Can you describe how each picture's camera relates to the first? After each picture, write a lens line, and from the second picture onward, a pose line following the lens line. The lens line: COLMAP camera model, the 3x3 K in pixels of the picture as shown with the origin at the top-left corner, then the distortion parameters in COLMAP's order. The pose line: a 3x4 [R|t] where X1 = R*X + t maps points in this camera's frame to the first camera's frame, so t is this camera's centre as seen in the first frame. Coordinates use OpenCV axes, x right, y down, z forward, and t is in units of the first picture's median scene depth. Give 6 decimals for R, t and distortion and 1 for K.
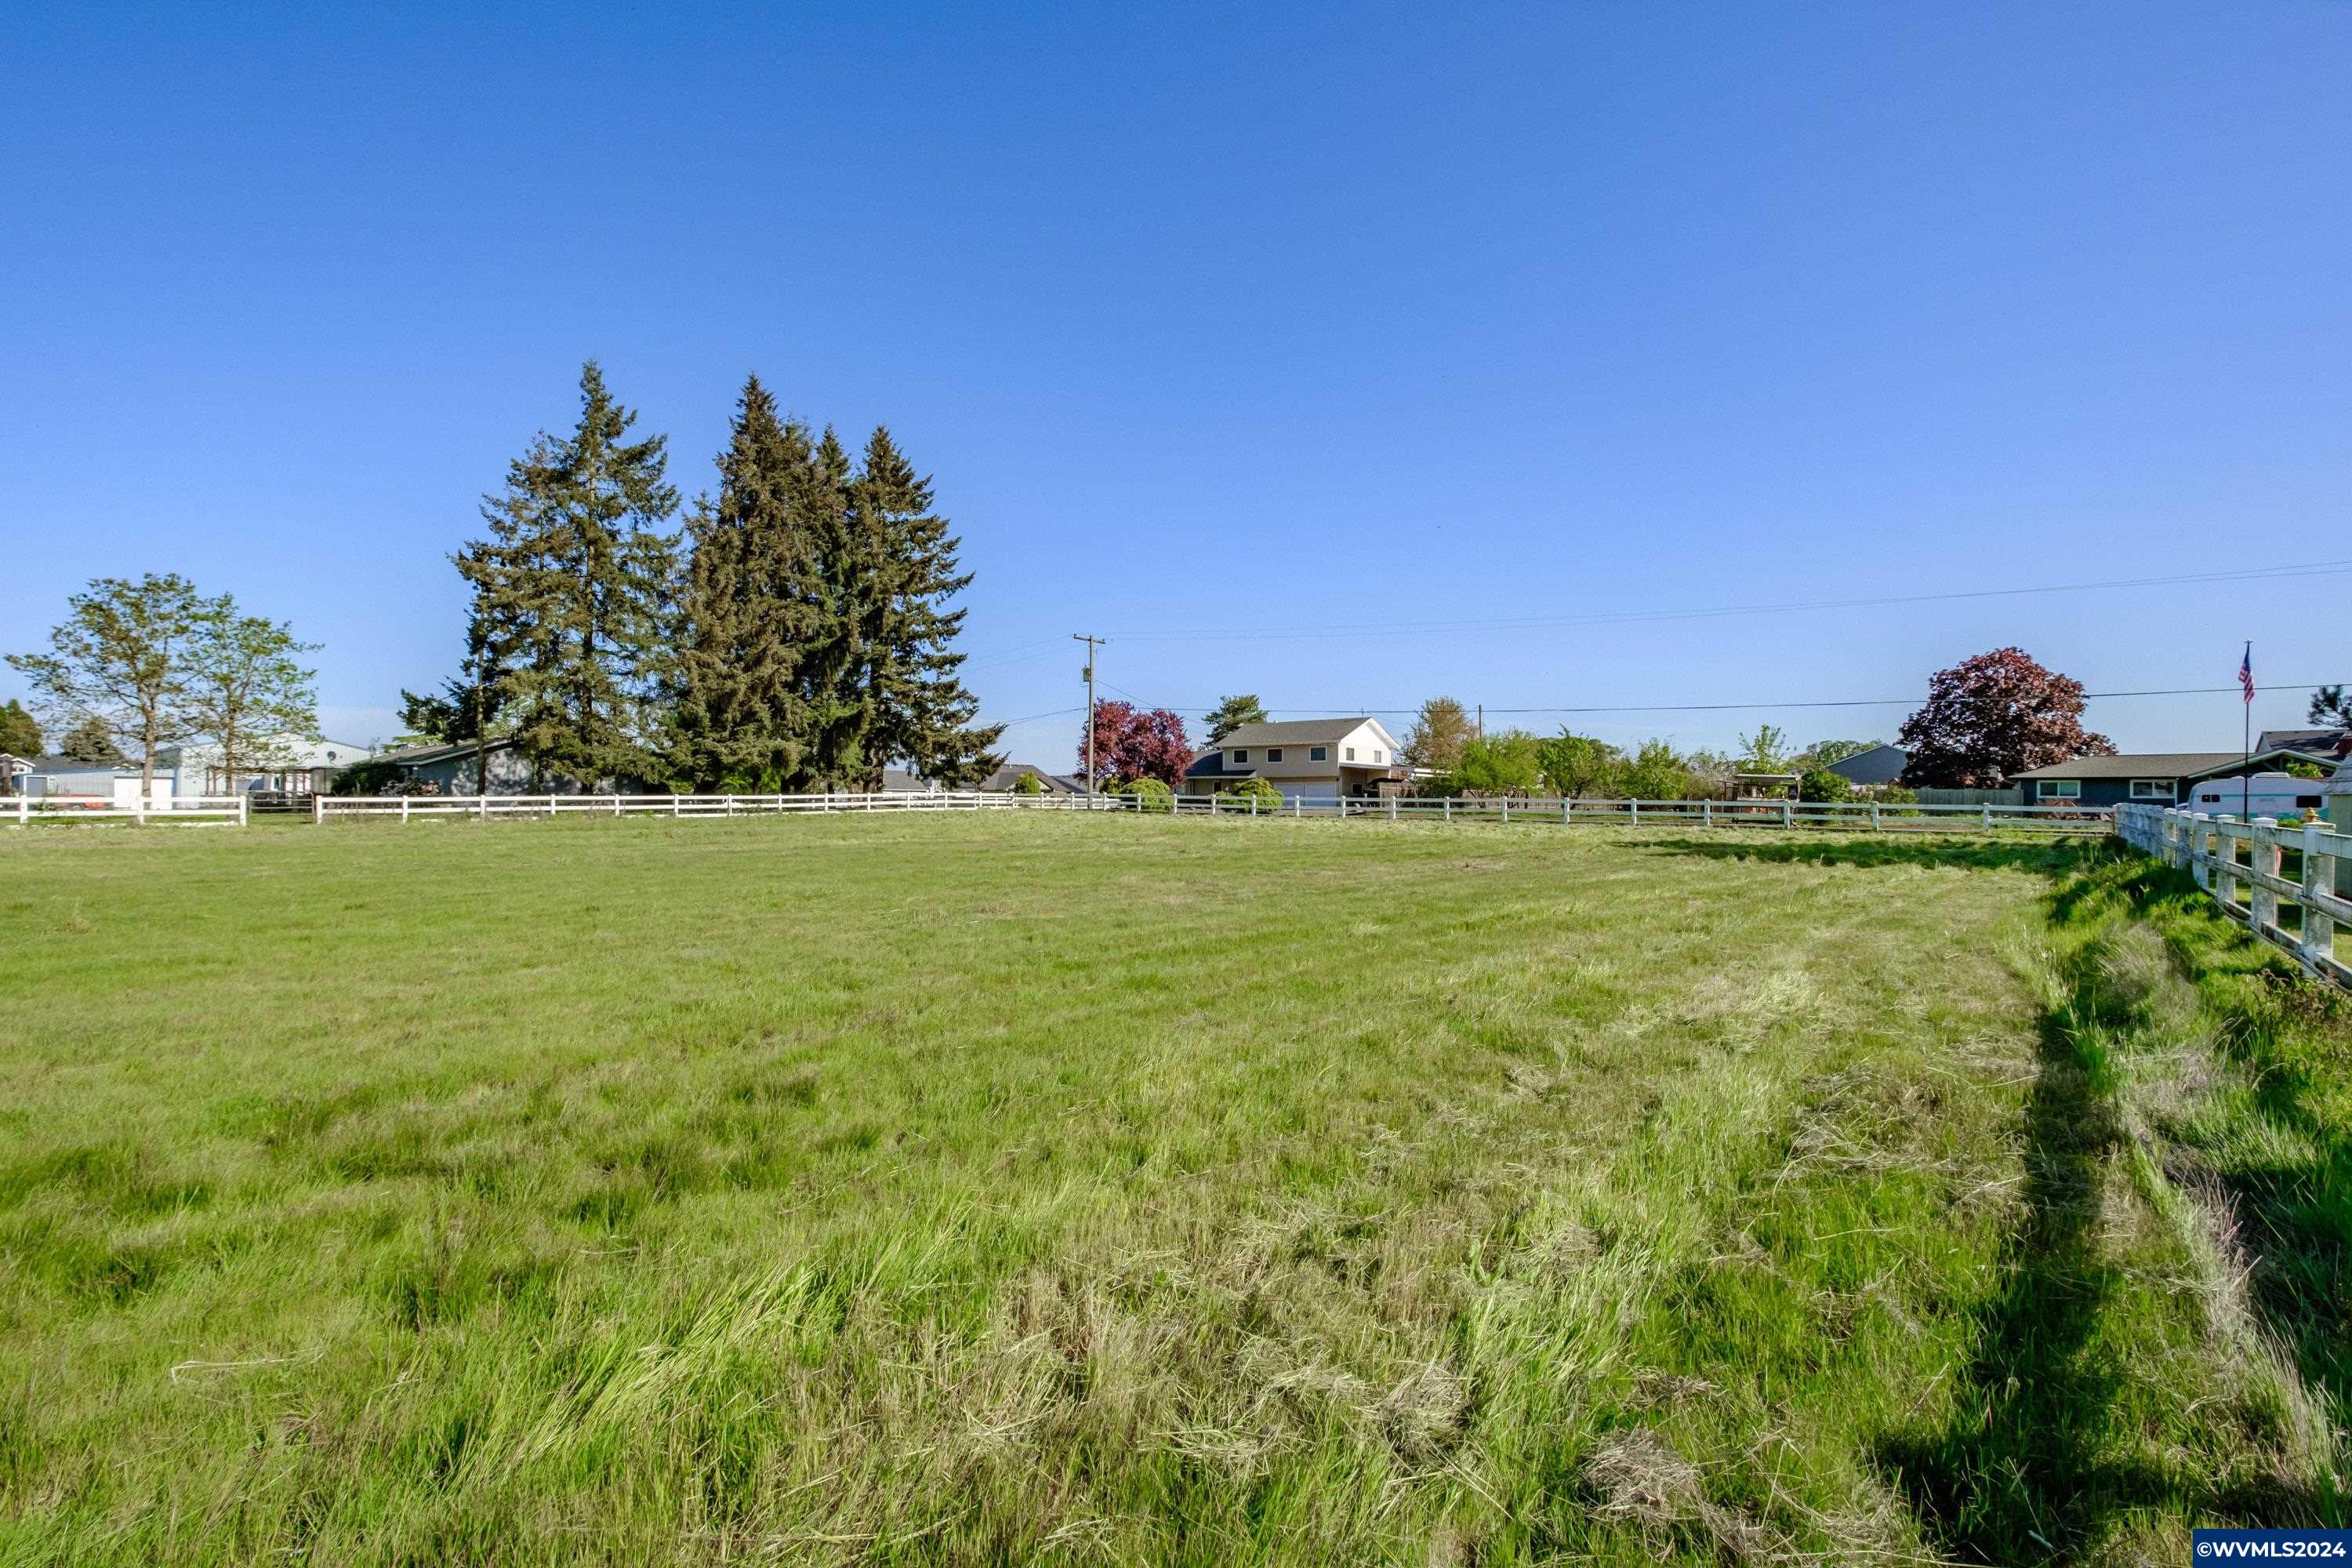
lens RADIAL K [[1081.5, 0, 1139.1], [0, 1081.5, 795.0], [0, 0, 1]] dist [0.013064, 0.000725]
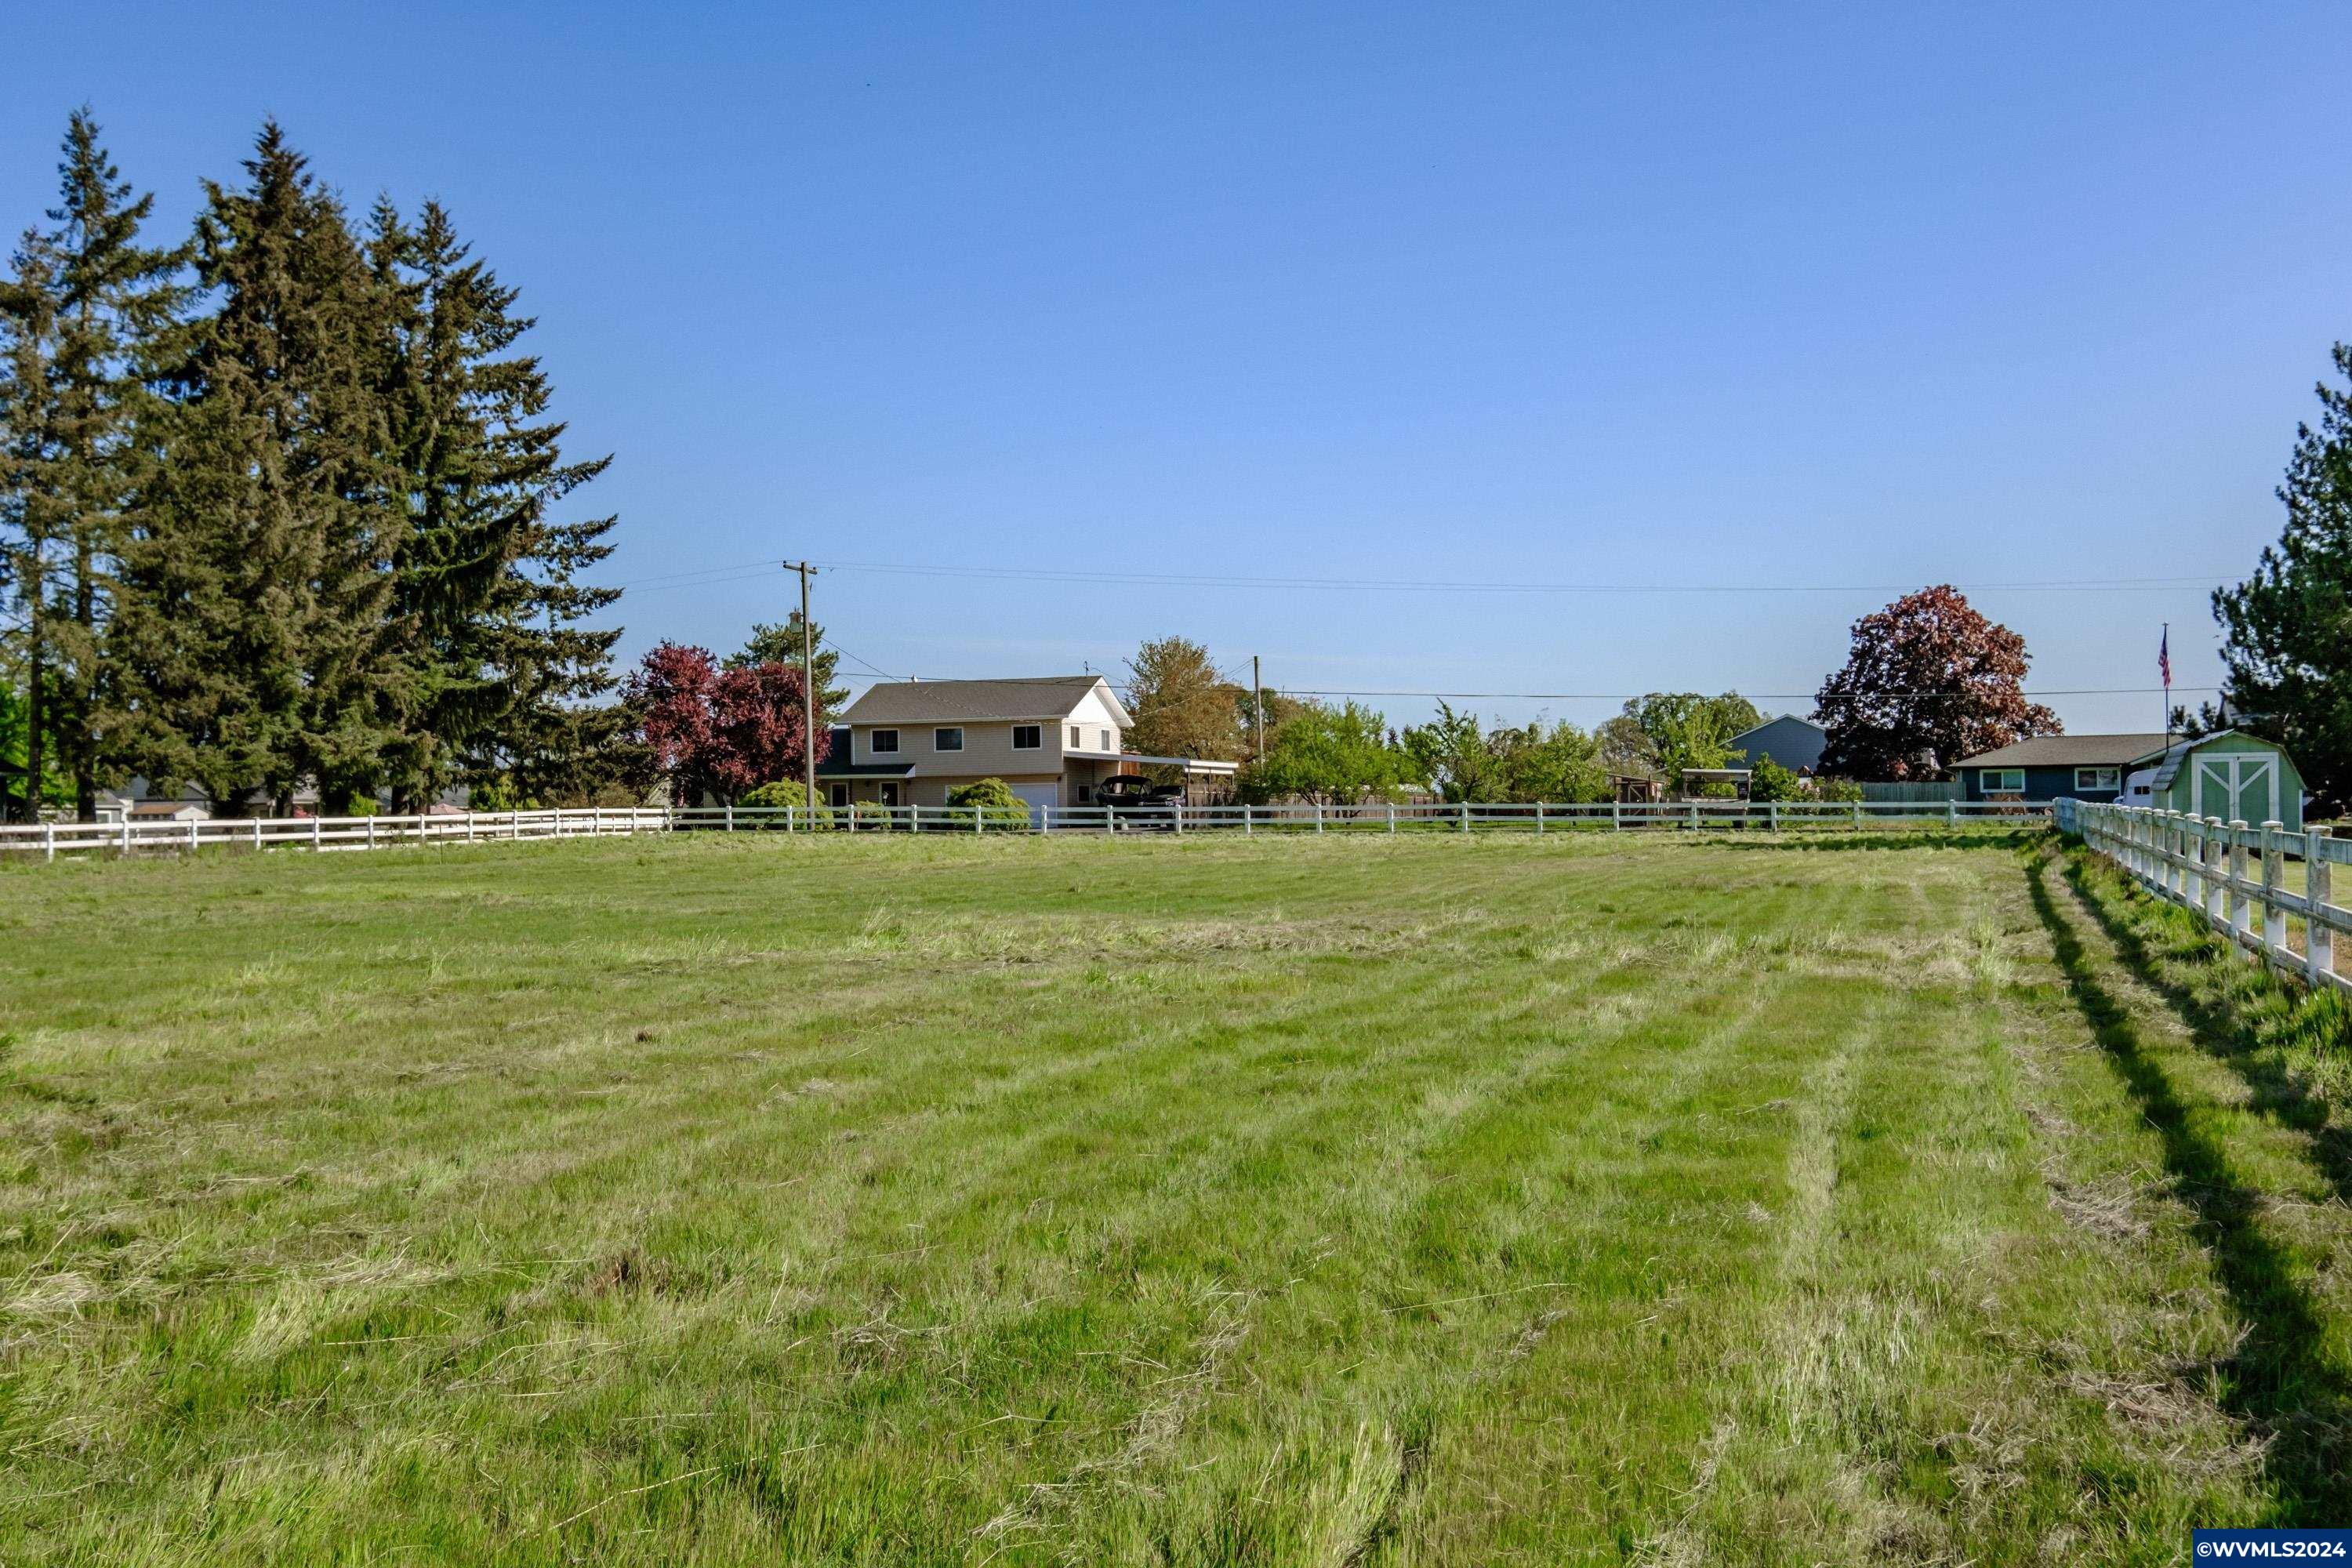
lens RADIAL K [[2520.3, 0, 1168.8], [0, 2520.3, 774.9], [0, 0, 1]] dist [0.111918, 0.000000]
pose [[0.925125, -0.012052, 0.379472, -0.333763], [0.017568, 0.999784, -0.011076, 0.000328], [-0.379256, 0.016913, 0.925137, -0.383097]]
